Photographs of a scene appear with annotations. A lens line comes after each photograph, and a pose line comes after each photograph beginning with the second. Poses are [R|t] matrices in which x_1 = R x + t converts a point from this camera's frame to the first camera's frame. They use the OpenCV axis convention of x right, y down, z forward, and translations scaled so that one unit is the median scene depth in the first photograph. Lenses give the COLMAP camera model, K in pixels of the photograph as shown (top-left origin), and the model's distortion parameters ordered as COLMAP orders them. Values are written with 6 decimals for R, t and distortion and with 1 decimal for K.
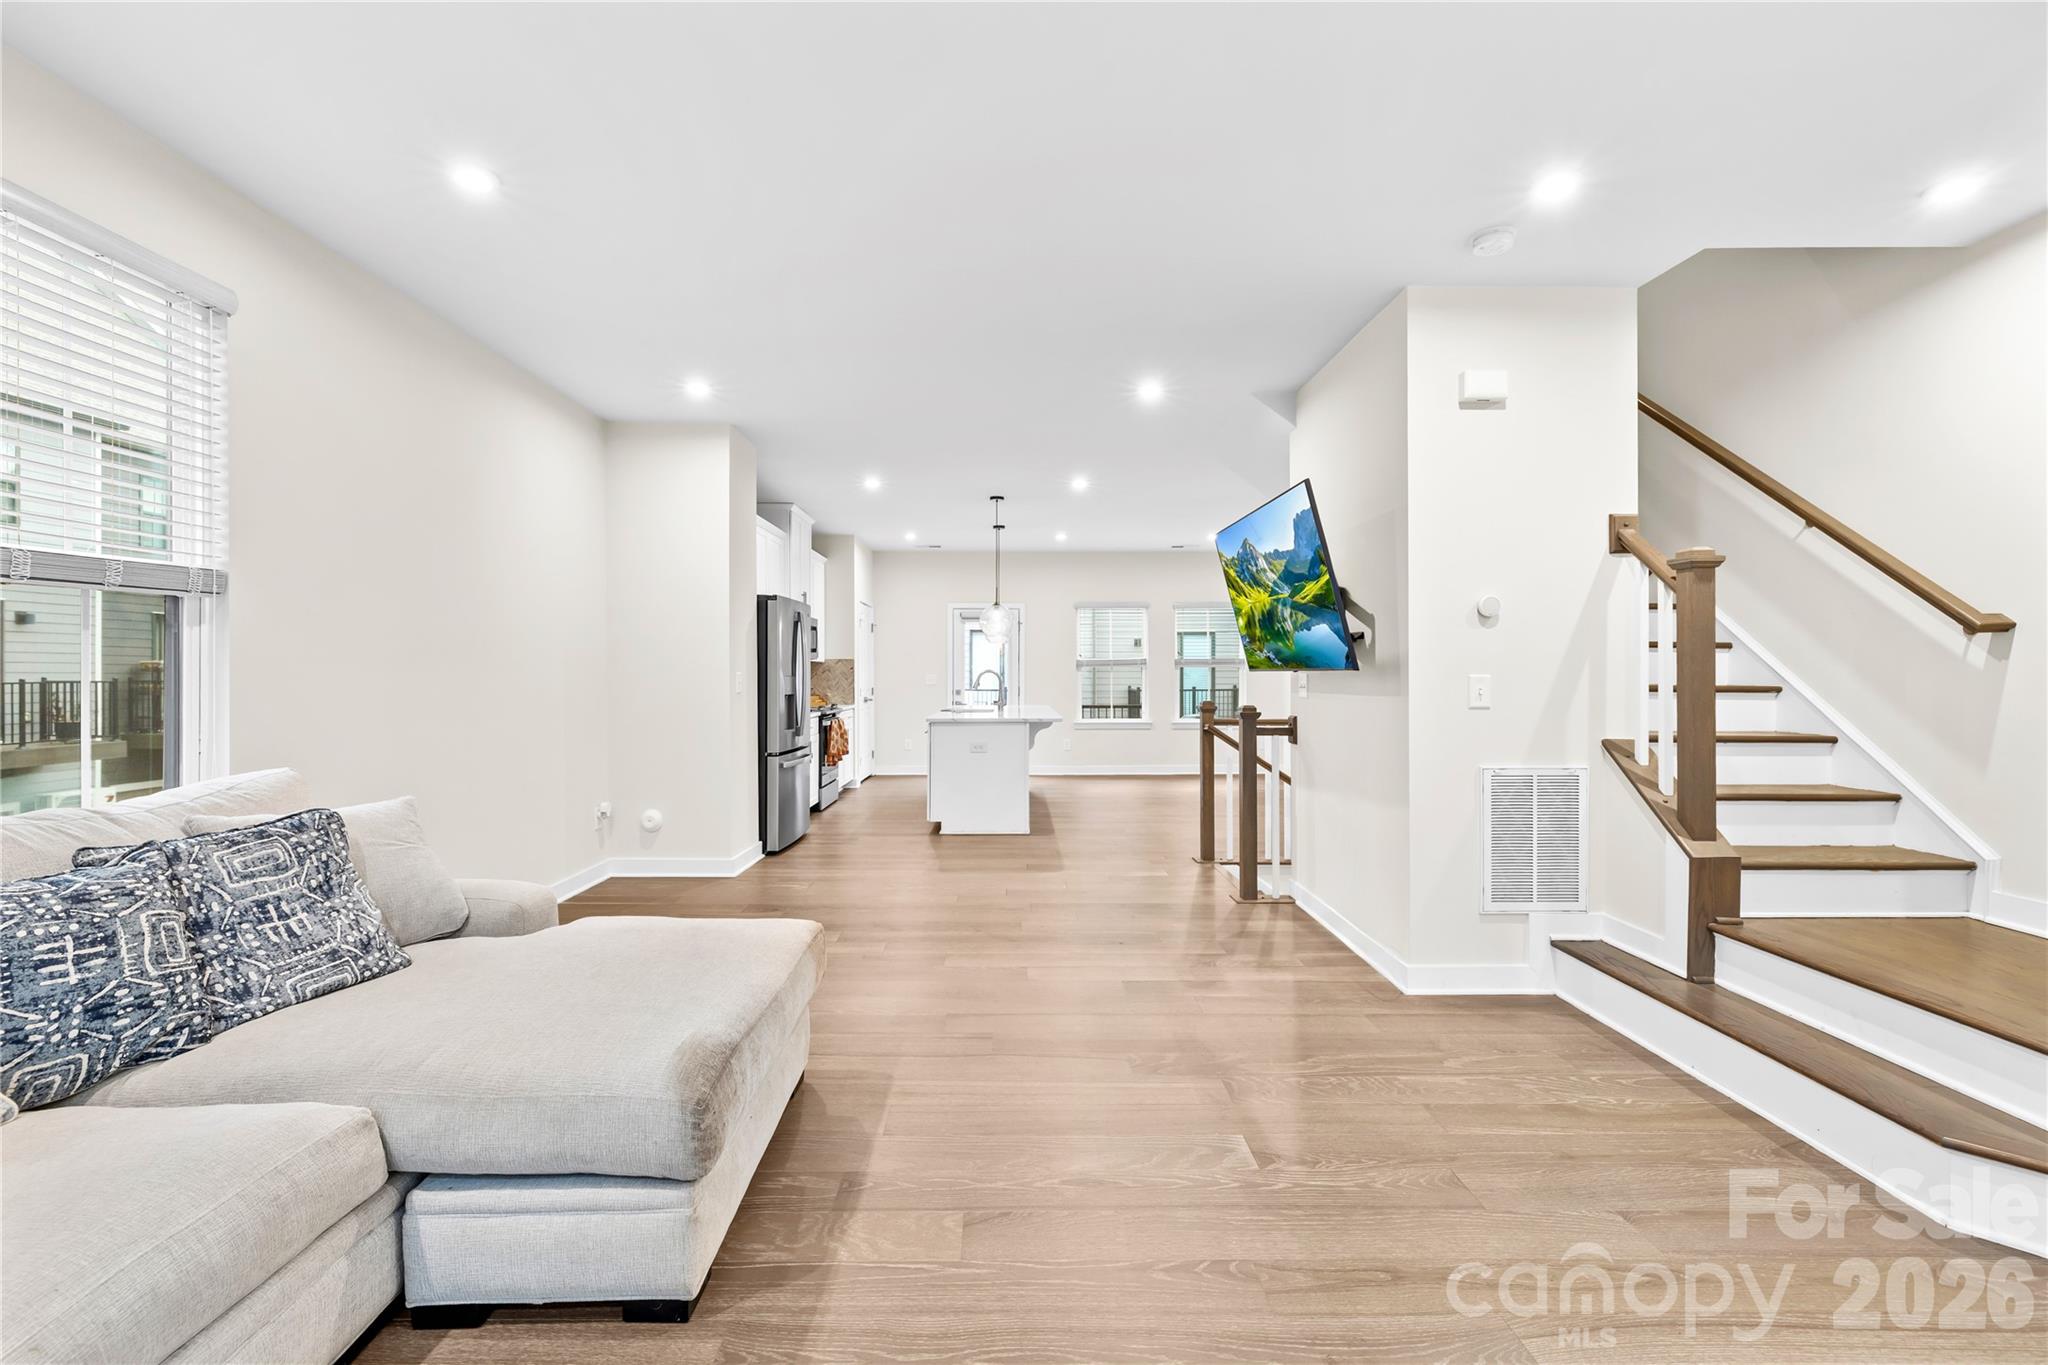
lens RADIAL K [[864.6, 0, 1016.8], [0, 864.6, 677.5], [0, 0, 1]] dist [-0.001538, 0.000139]
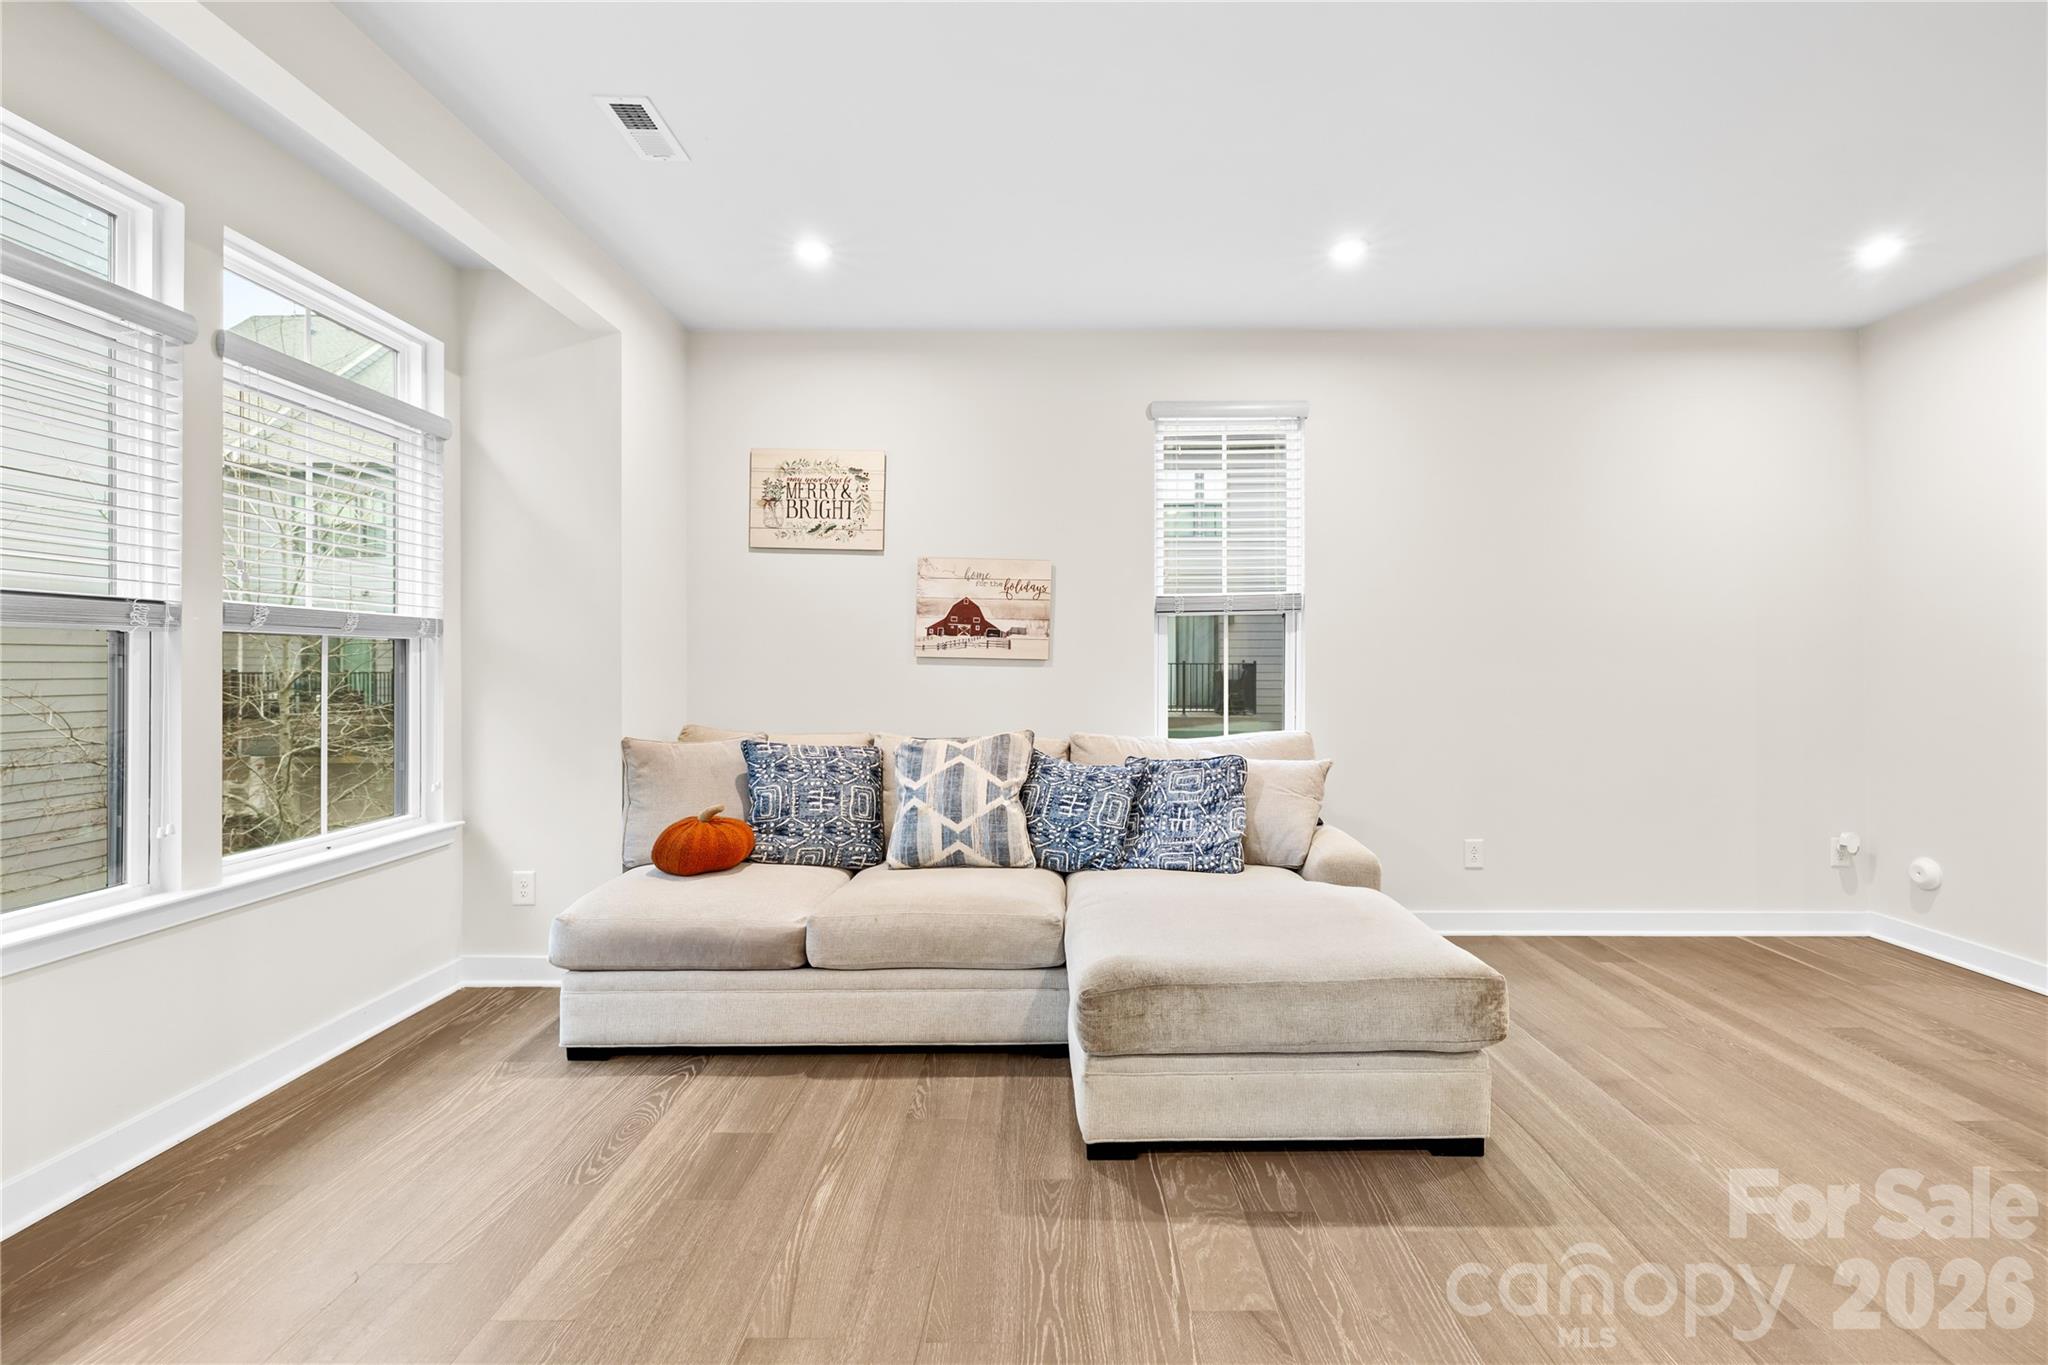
lens RADIAL K [[864.6, 0, 1035.6], [0, 864.6, 663.0], [0, 0, 1]] dist [-0.001538, 0.000139]
pose [[-0.007291, -0.001571, -0.999972, 0.742742], [-0.004260, 0.999990, -0.001540, -0.002602], [0.999964, 0.004249, -0.007297, 0.740215]]
